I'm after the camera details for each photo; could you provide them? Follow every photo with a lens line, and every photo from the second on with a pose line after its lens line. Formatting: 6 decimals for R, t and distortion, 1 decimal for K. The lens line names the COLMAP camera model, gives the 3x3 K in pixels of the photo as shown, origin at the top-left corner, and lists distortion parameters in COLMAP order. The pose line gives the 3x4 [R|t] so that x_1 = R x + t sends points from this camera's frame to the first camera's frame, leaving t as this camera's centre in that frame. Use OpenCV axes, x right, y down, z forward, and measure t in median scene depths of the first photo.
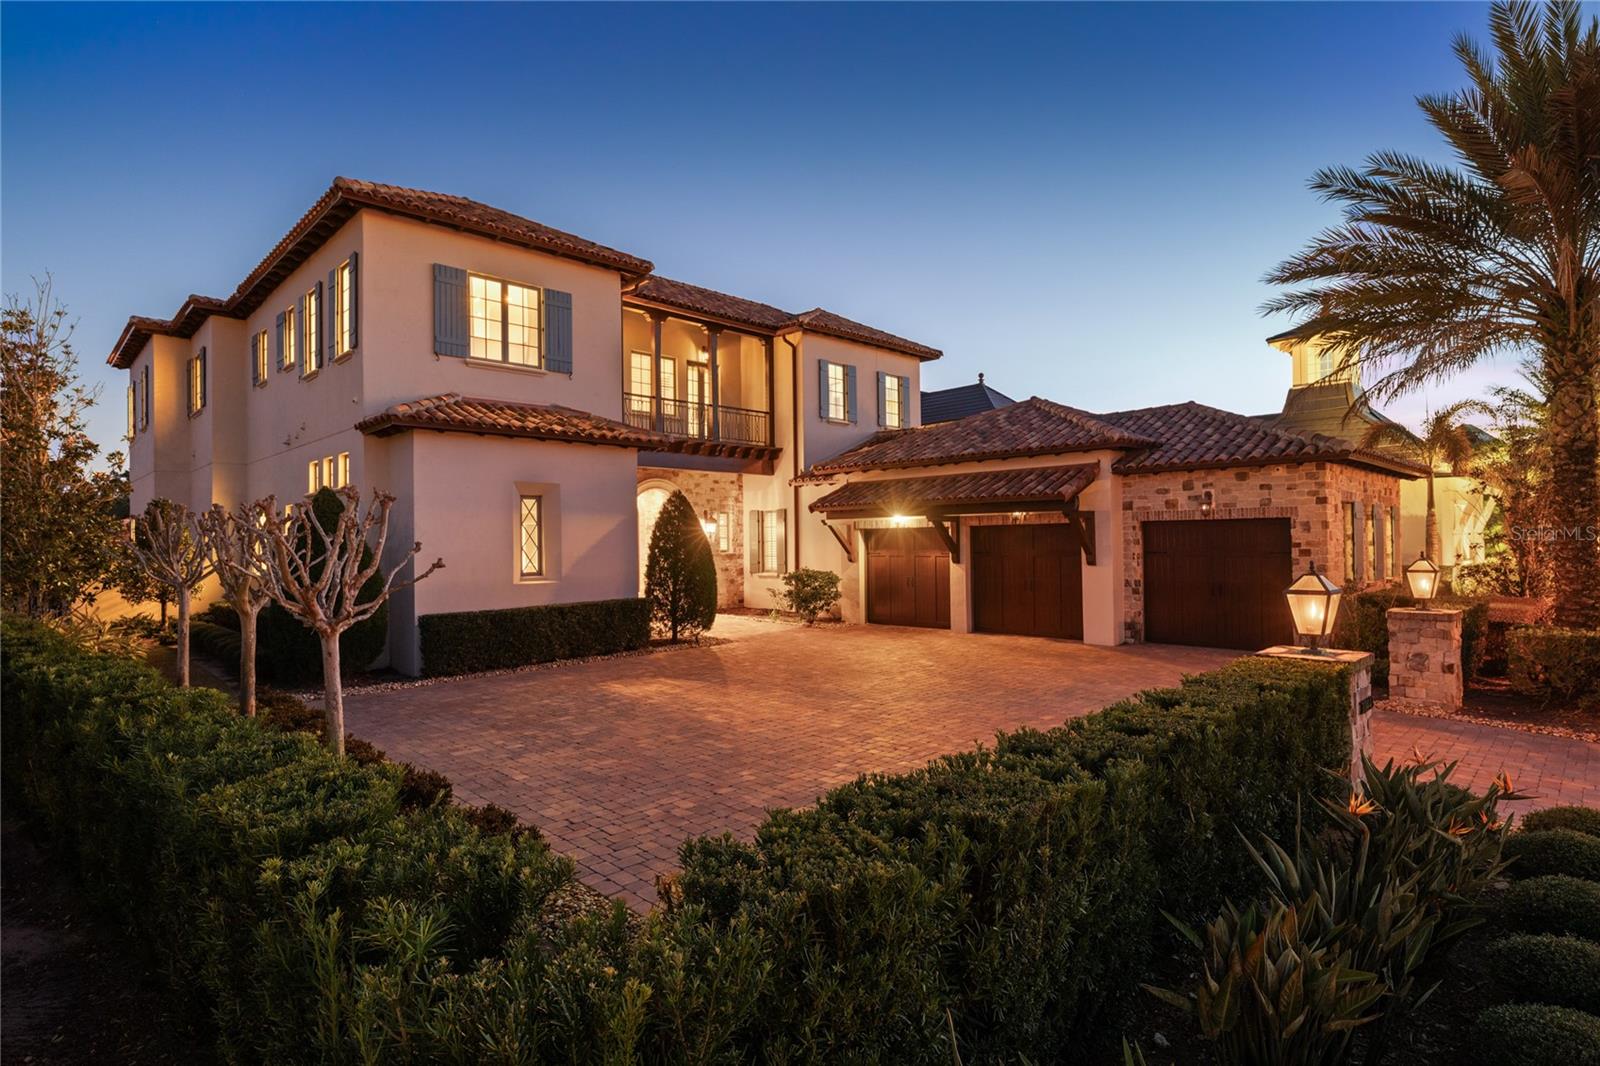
lens RADIAL K [[801.3, 0, 795.6], [0, 801.3, 523.6], [0, 0, 1]] dist [0.002779, 0.000692]
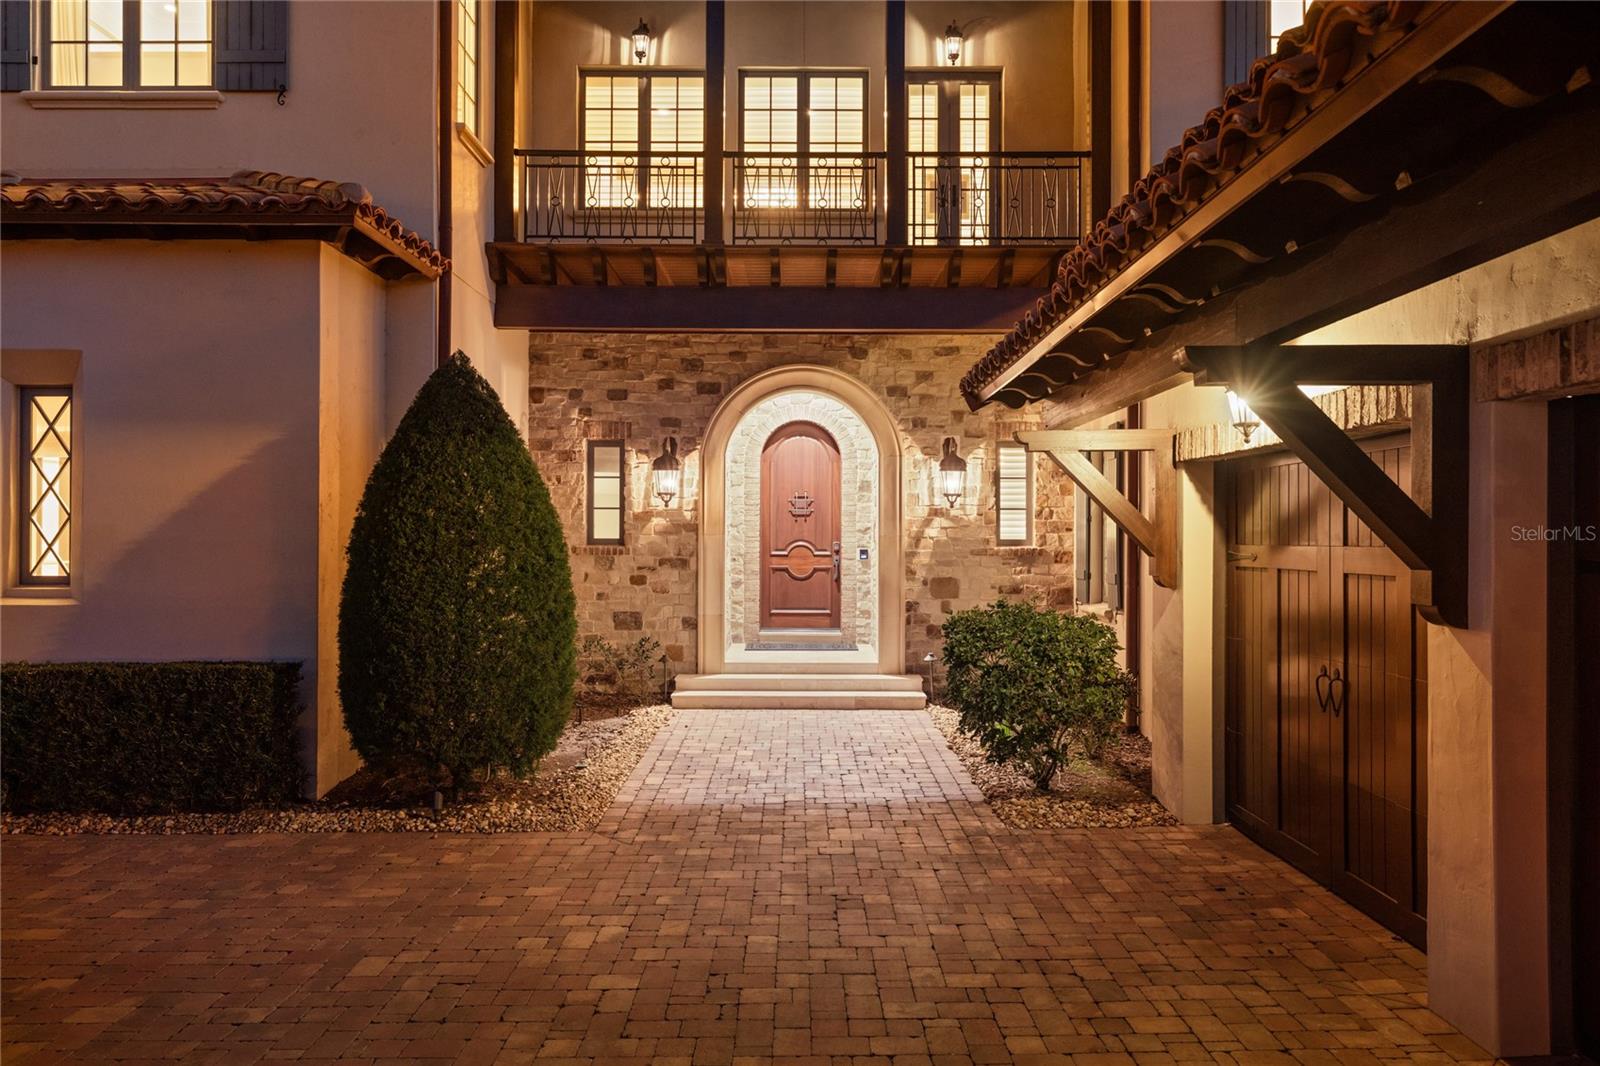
lens RADIAL K [[1069.2, 0, 800.0], [0, 1069.2, 533.0], [0, 0, 1]] dist [0.000480, 0.000675]
pose [[0.719376, 0.012632, -0.694506, 0.241912], [0.003623, 0.999753, 0.021937, 0.021589], [0.694611, -0.018297, 0.719153, 0.672785]]
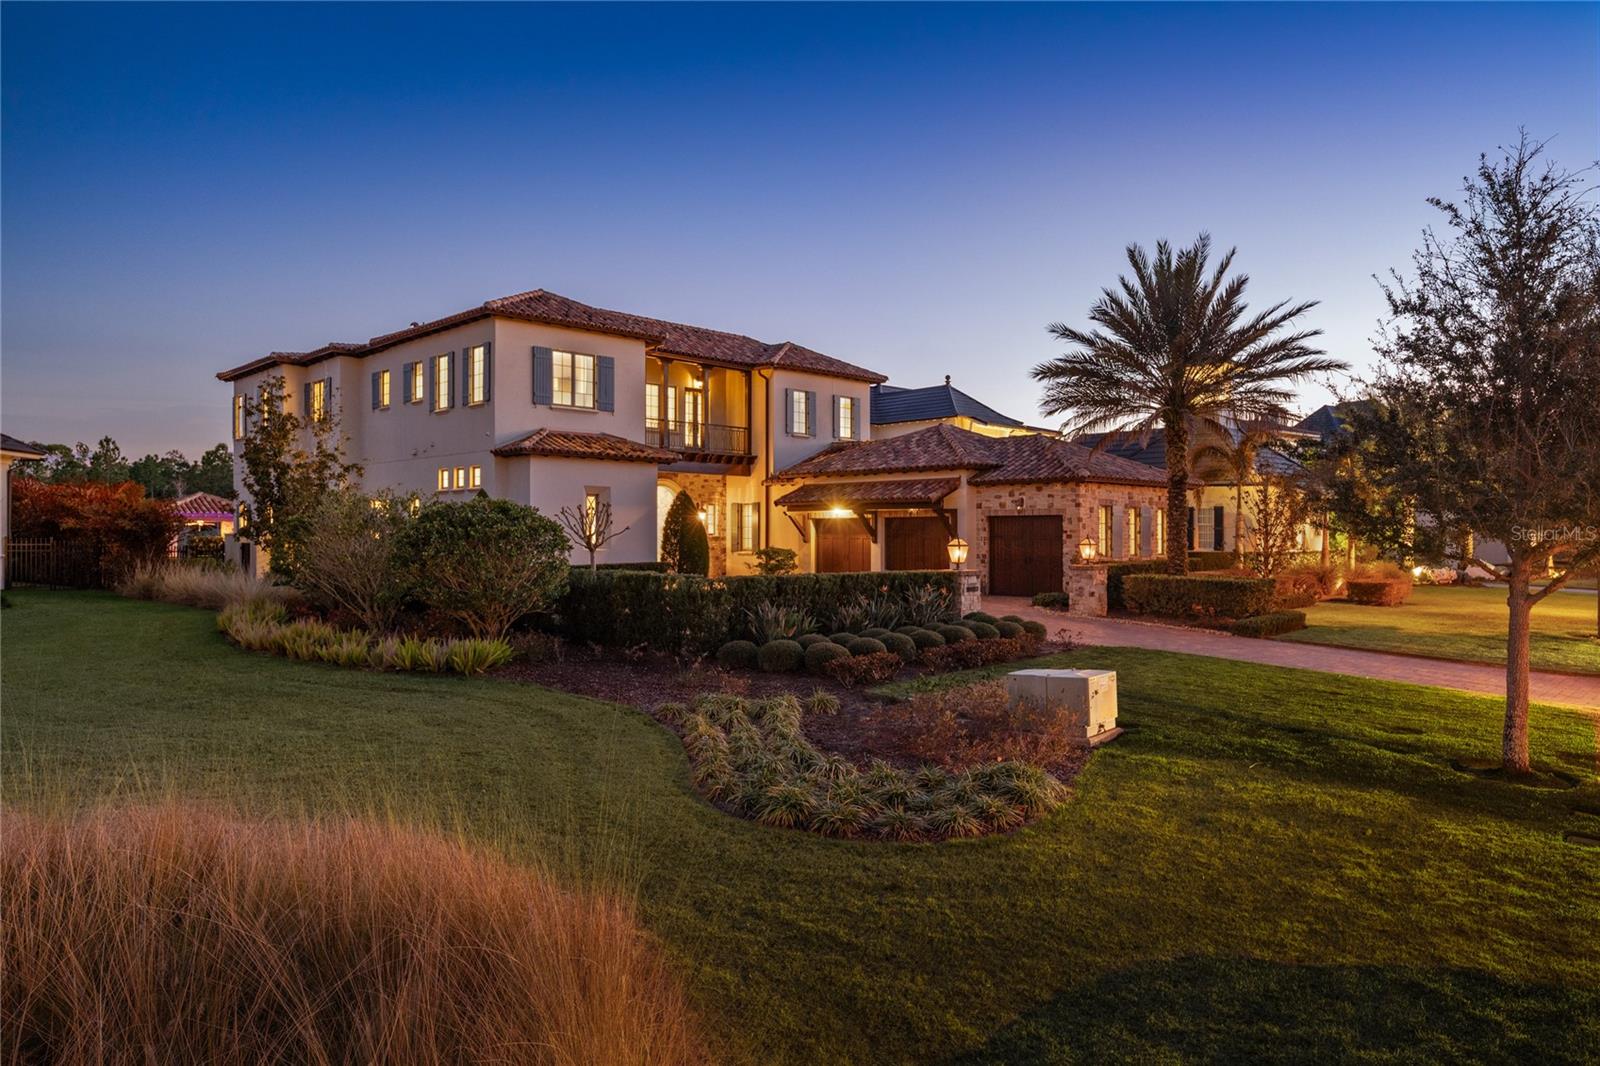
lens RADIAL K [[973.8, 0, 800.0], [0, 973.8, 533.0], [0, 0, 1]] dist [-0.001770, -0.000047]
pose [[0.999767, 0.013567, 0.016785, 0.033442], [-0.013933, 0.999664, 0.021866, -0.004943], [-0.016483, -0.022095, 0.999620, -0.698217]]
